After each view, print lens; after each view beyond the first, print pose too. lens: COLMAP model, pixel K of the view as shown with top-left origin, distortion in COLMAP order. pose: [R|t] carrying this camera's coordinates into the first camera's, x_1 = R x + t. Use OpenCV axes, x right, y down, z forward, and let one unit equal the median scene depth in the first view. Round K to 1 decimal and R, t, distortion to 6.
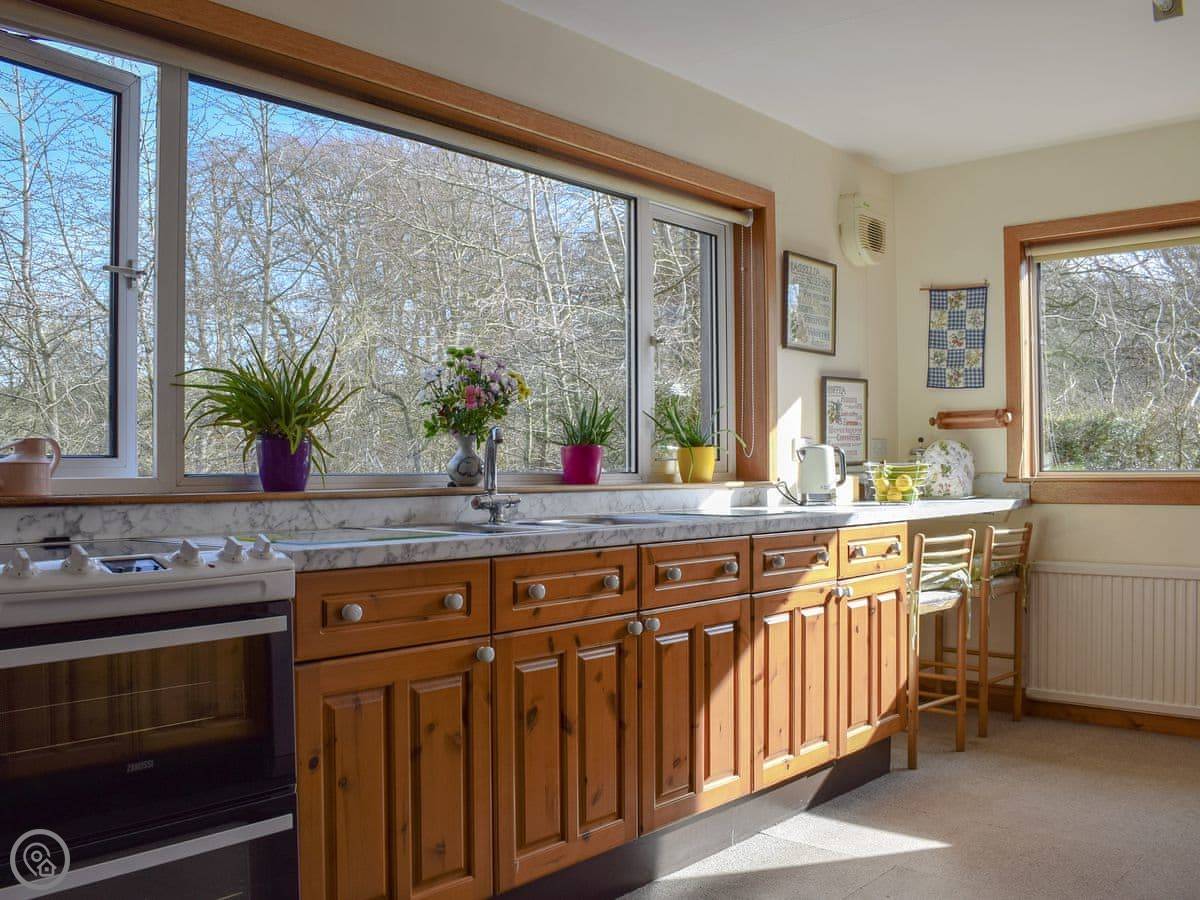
lens RADIAL K [[1140.5, 0, 600.0], [0, 1140.5, 450.0], [0, 0, 1]] dist [-0.082875, 0.006428]
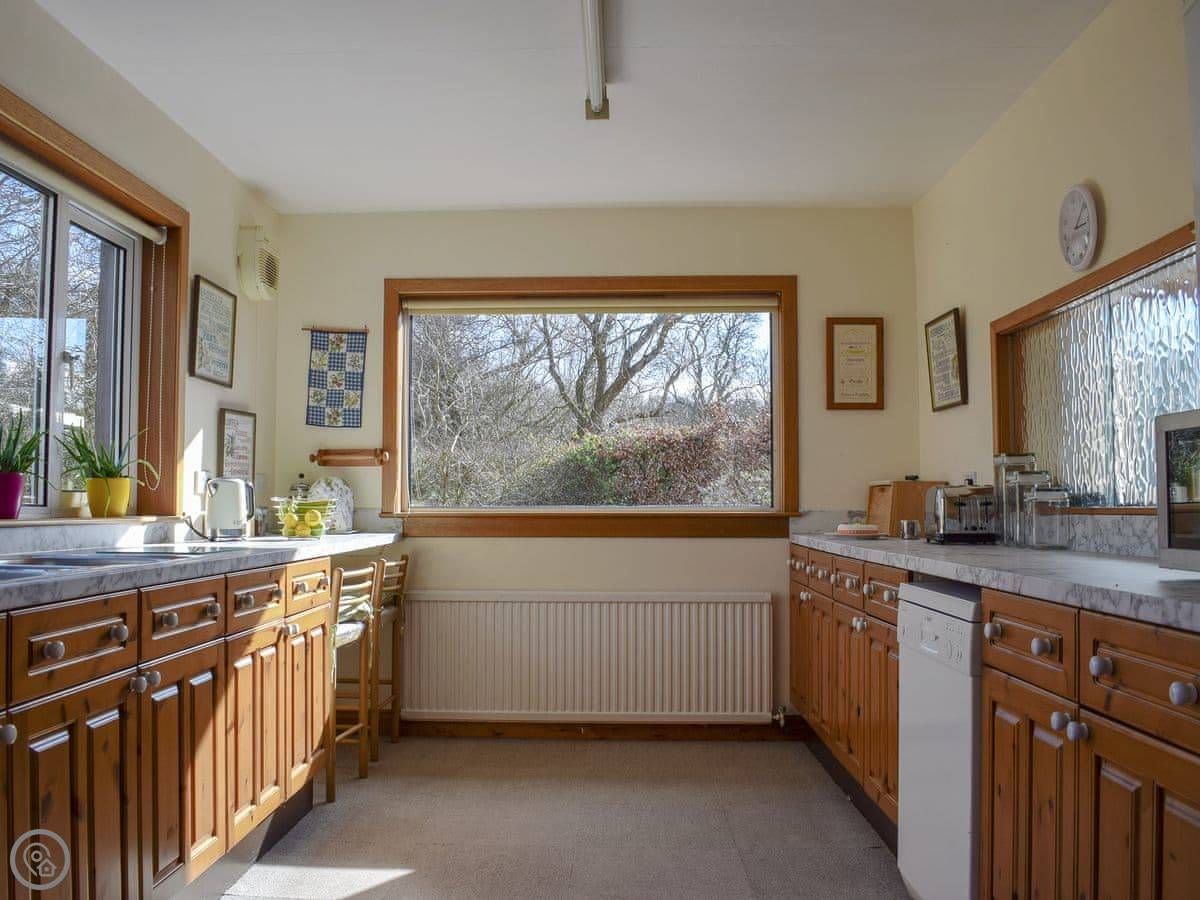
lens RADIAL K [[1076.4, 0, 600.0], [0, 1076.4, 450.0], [0, 0, 1]] dist [-0.075915, 0.000795]
pose [[0.778046, 0.037894, 0.627064, -0.133989], [-0.016285, 0.999060, -0.040168, 0.002666], [-0.627997, 0.021041, 0.777932, 0.095232]]
